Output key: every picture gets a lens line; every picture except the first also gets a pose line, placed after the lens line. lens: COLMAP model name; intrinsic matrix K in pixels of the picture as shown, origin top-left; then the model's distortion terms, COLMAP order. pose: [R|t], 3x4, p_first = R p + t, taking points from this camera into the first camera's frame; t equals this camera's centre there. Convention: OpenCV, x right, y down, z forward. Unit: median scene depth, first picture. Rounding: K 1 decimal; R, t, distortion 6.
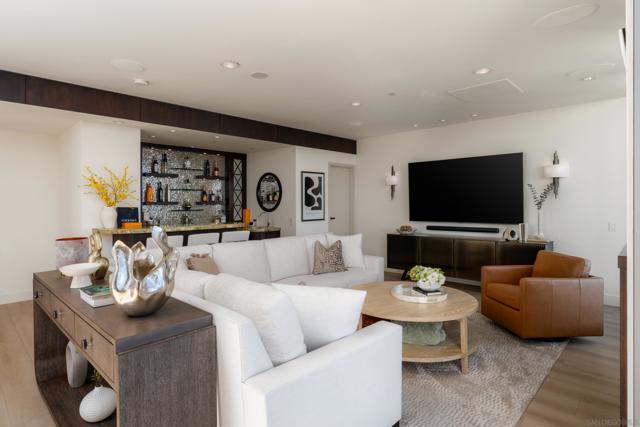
lens RADIAL K [[349.4, 0, 317.9], [0, 349.4, 200.7], [0, 0, 1]] dist [0.001841, 0.000088]
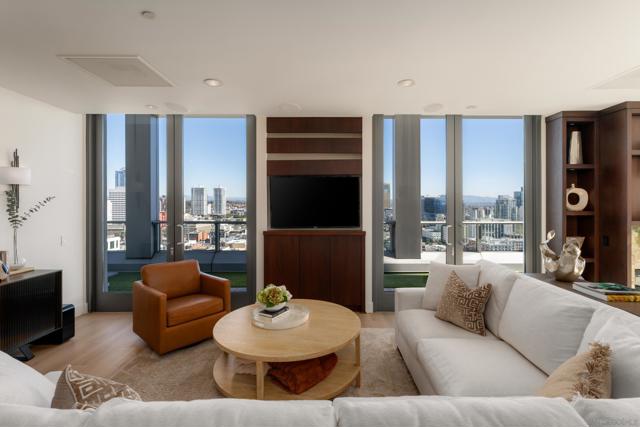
lens RADIAL K [[296.2, 0, 321.1], [0, 296.2, 208.4], [0, 0, 1]] dist [-0.000635, -0.000136]
pose [[-0.697909, -0.002003, 0.716184, -0.228798], [0.004619, 0.999963, 0.007298, -0.016240], [-0.716172, 0.008401, -0.697874, 0.953786]]
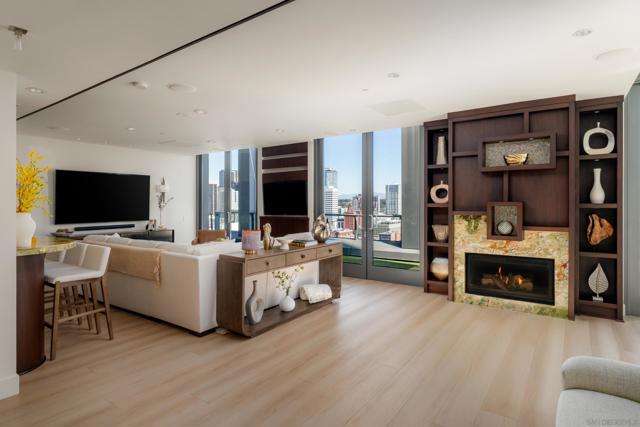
lens RADIAL K [[349.4, 0, 319.3], [0, 349.4, 208.7], [0, 0, 1]] dist [0.001841, 0.000088]
pose [[-0.145461, -0.007049, 0.989339, -1.152175], [0.002373, 0.999969, 0.007474, 0.004981], [-0.989361, 0.003435, -0.145439, 0.468958]]
